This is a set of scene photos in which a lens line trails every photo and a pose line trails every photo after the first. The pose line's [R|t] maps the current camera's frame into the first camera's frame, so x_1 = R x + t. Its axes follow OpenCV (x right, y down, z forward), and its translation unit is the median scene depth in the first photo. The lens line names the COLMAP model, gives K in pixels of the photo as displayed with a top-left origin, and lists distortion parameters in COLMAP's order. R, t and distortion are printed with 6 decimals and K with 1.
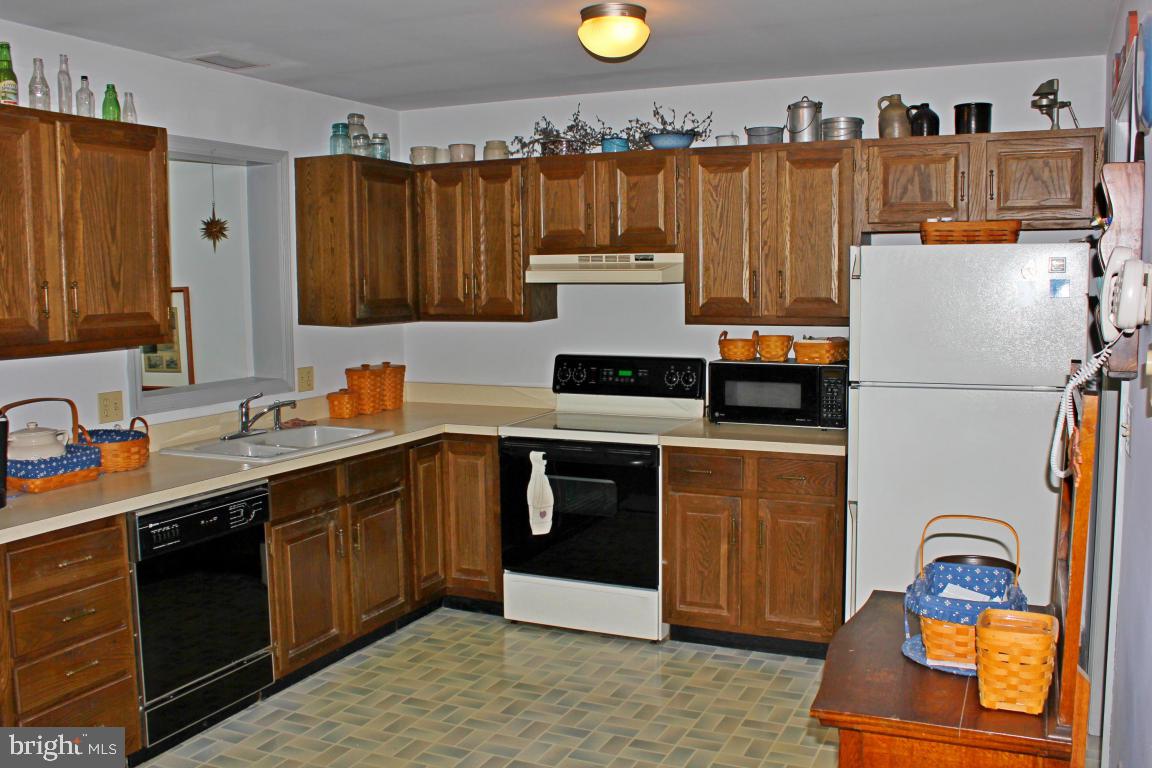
lens RADIAL K [[1058.2, 0, 576.0], [0, 1058.2, 384.0], [0, 0, 1]] dist [-0.157801, 0.181933]
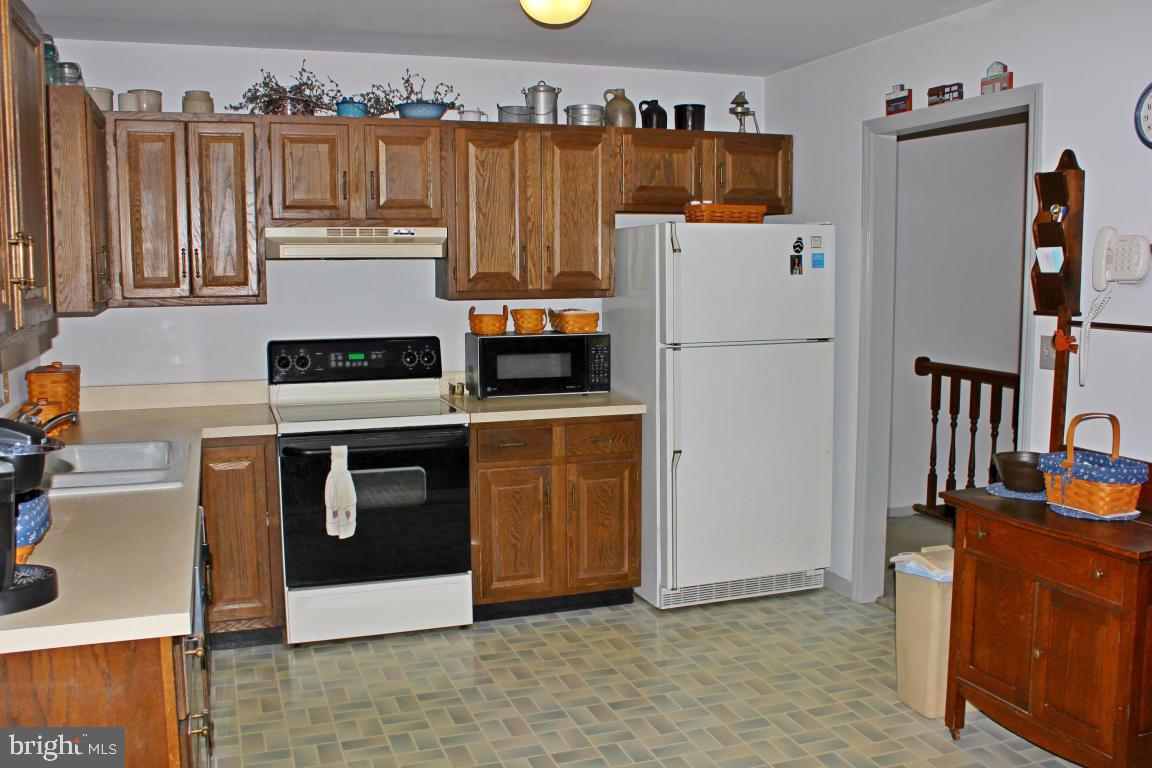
lens RADIAL K [[1058.2, 0, 576.0], [0, 1058.2, 384.0], [0, 0, 1]] dist [-0.157801, 0.181933]
pose [[0.719162, -0.071679, 0.691135, -0.511650], [0.069788, 0.997087, 0.030791, -0.001265], [-0.691329, 0.026090, 0.722069, 0.223162]]
